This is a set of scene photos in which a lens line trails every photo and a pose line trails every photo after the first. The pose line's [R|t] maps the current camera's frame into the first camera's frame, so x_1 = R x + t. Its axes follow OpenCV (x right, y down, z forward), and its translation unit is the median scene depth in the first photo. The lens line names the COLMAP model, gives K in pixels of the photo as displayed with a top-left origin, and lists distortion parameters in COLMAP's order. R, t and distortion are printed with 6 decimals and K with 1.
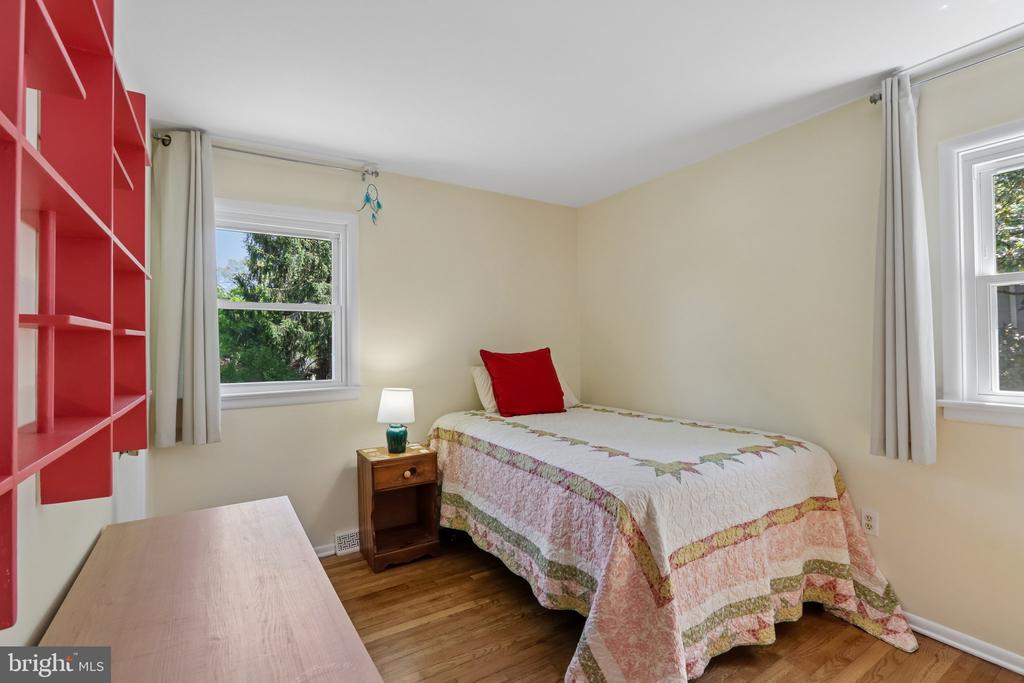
lens RADIAL K [[467.7, 0, 513.2], [0, 467.7, 346.5], [0, 0, 1]] dist [-0.014559, 0.000021]
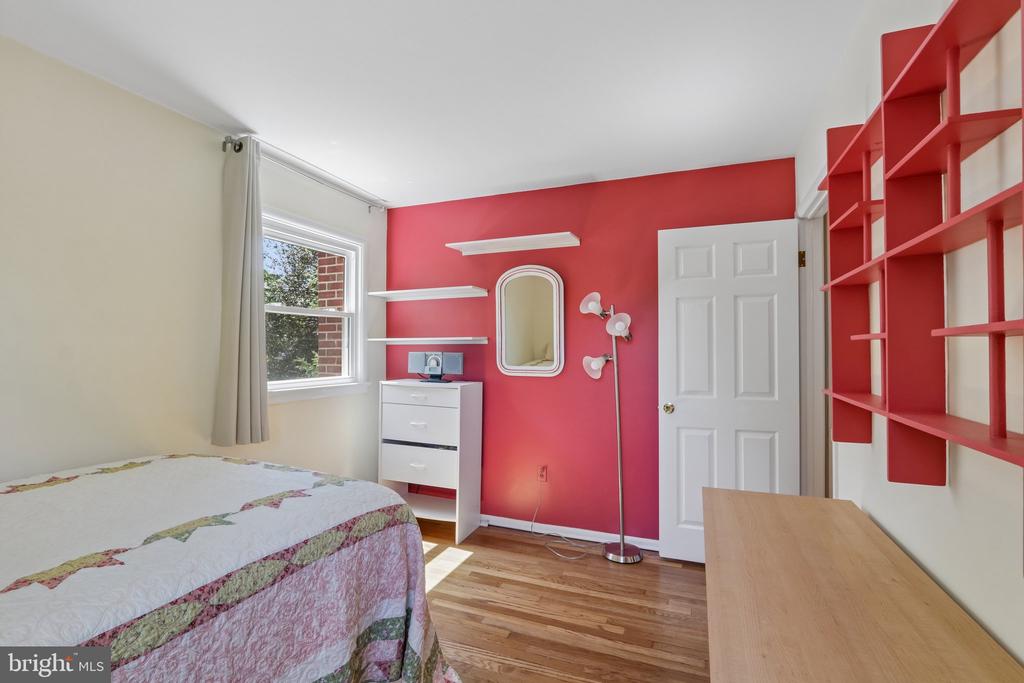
lens RADIAL K [[467.7, 0, 513.2], [0, 467.7, 346.5], [0, 0, 1]] dist [-0.014559, 0.000021]
pose [[-0.574837, 0.011006, 0.818194, -0.577002], [0.006200, 0.999939, -0.009095, -0.000072], [-0.818245, -0.000156, -0.574870, 1.094318]]
